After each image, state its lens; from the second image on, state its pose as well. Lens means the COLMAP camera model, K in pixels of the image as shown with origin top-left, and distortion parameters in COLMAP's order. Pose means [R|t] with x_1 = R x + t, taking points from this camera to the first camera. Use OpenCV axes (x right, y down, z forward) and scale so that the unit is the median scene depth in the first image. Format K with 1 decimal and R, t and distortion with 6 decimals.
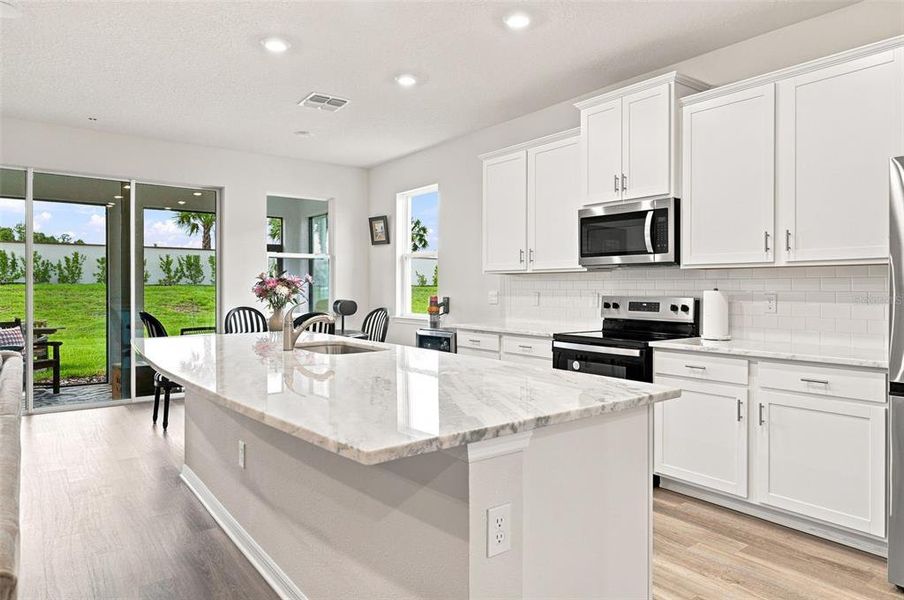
lens RADIAL K [[569.9, 0, 453.6], [0, 569.9, 289.2], [0, 0, 1]] dist [0.000822, -0.002916]
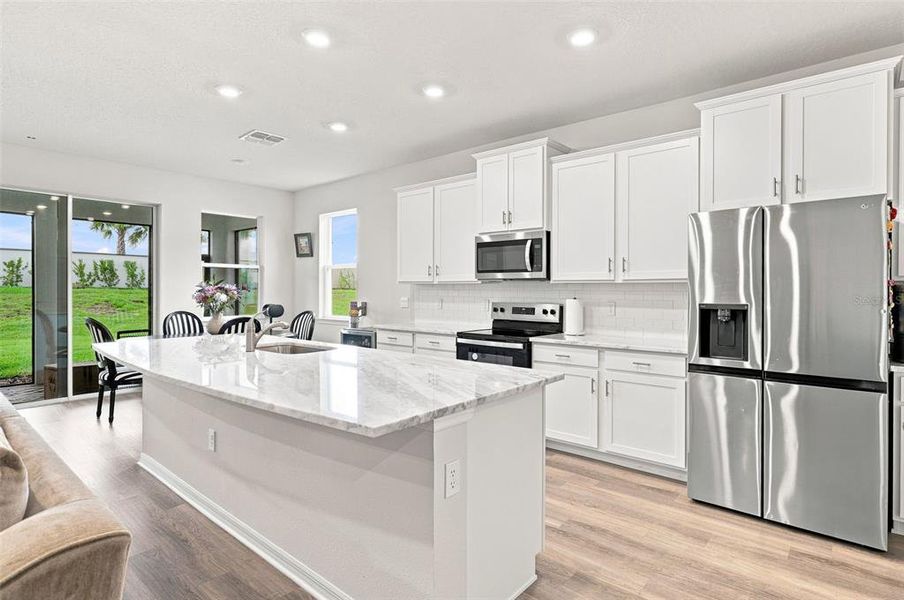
lens RADIAL K [[476.4, 0, 455.3], [0, 476.4, 291.3], [0, 0, 1]] dist [-0.001796, -0.000323]
pose [[0.977541, 0.001353, 0.210743, -0.054110], [-0.001468, 0.999999, 0.000392, -0.014458], [-0.210742, -0.000693, 0.977541, -0.052486]]
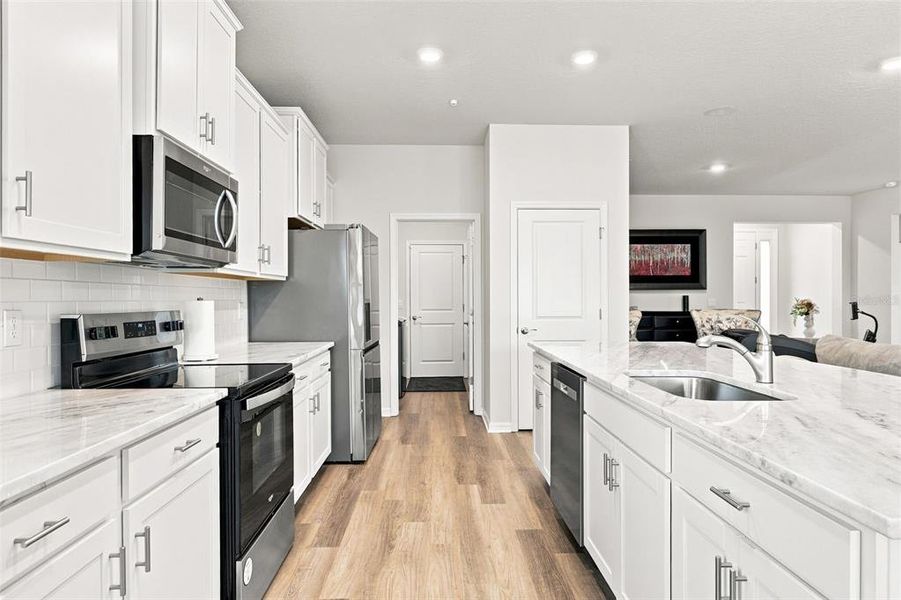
lens RADIAL K [[543.2, 0, 450.5], [0, 543.2, 300.0], [0, 0, 1]] dist [-0.001192, -0.000373]
pose [[-0.814403, -0.001837, 0.580297, -0.250564], [0.002487, 0.999975, 0.006656, -0.002576], [-0.580294, 0.006864, -0.814378, 1.236076]]
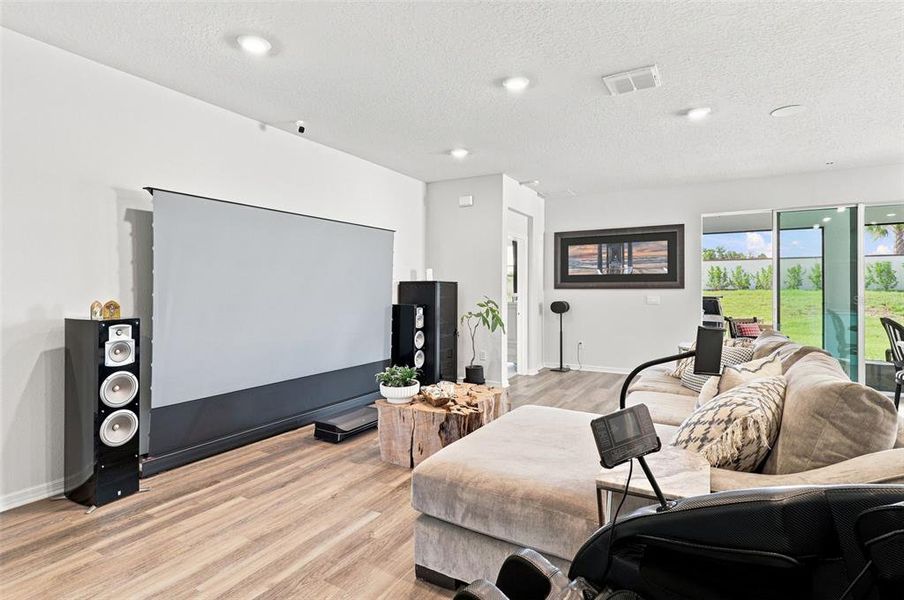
lens RADIAL K [[452.4, 0, 449.0], [0, 452.4, 275.1], [0, 0, 1]] dist [-0.000530, -0.000068]
pose [[0.382383, -0.032054, -0.923448, -0.035467], [-0.005221, 0.999307, -0.036849, -0.008421], [0.923989, 0.018912, 0.381951, -0.218564]]
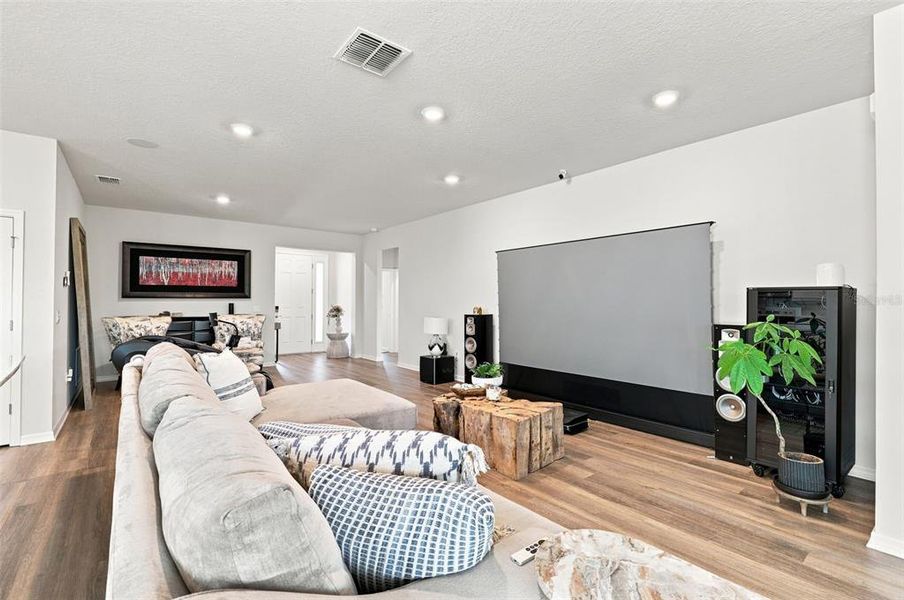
lens RADIAL K [[409.8, 0, 453.3], [0, 409.8, 297.1], [0, 0, 1]] dist [-0.000384, -0.000040]
pose [[-0.999610, -0.004341, -0.027593, -0.736295], [-0.004114, 0.999957, -0.008254, -0.019039], [0.027627, -0.008138, -0.999585, 0.975128]]
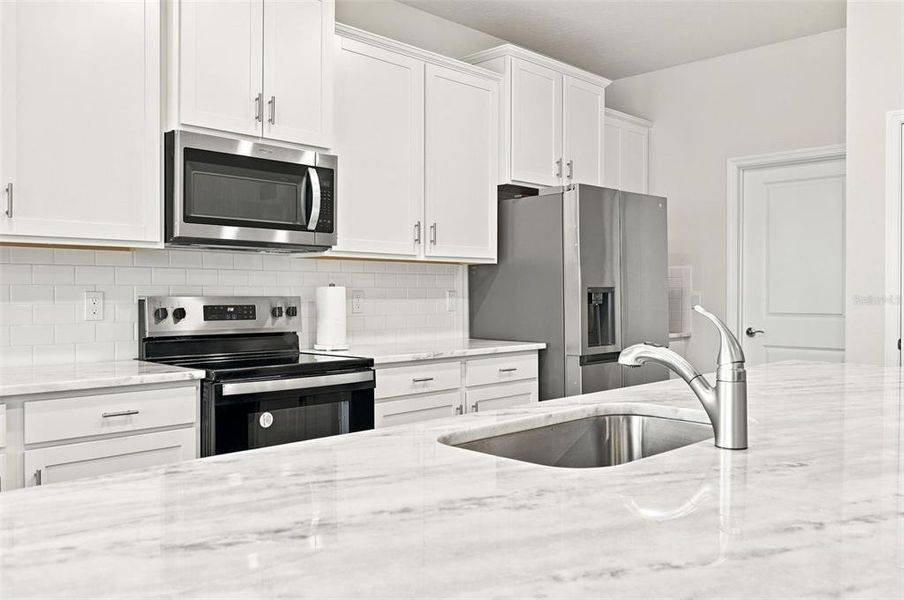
lens RADIAL K [[749.6, 0, 452.0], [0, 749.6, 300.0], [0, 0, 1]] dist [0.001073, 0.002350]
pose [[-0.145130, -0.010843, 0.989353, -0.492768], [0.001926, 0.999935, 0.011242, 0.008013], [-0.989411, 0.003537, -0.145100, 0.853767]]
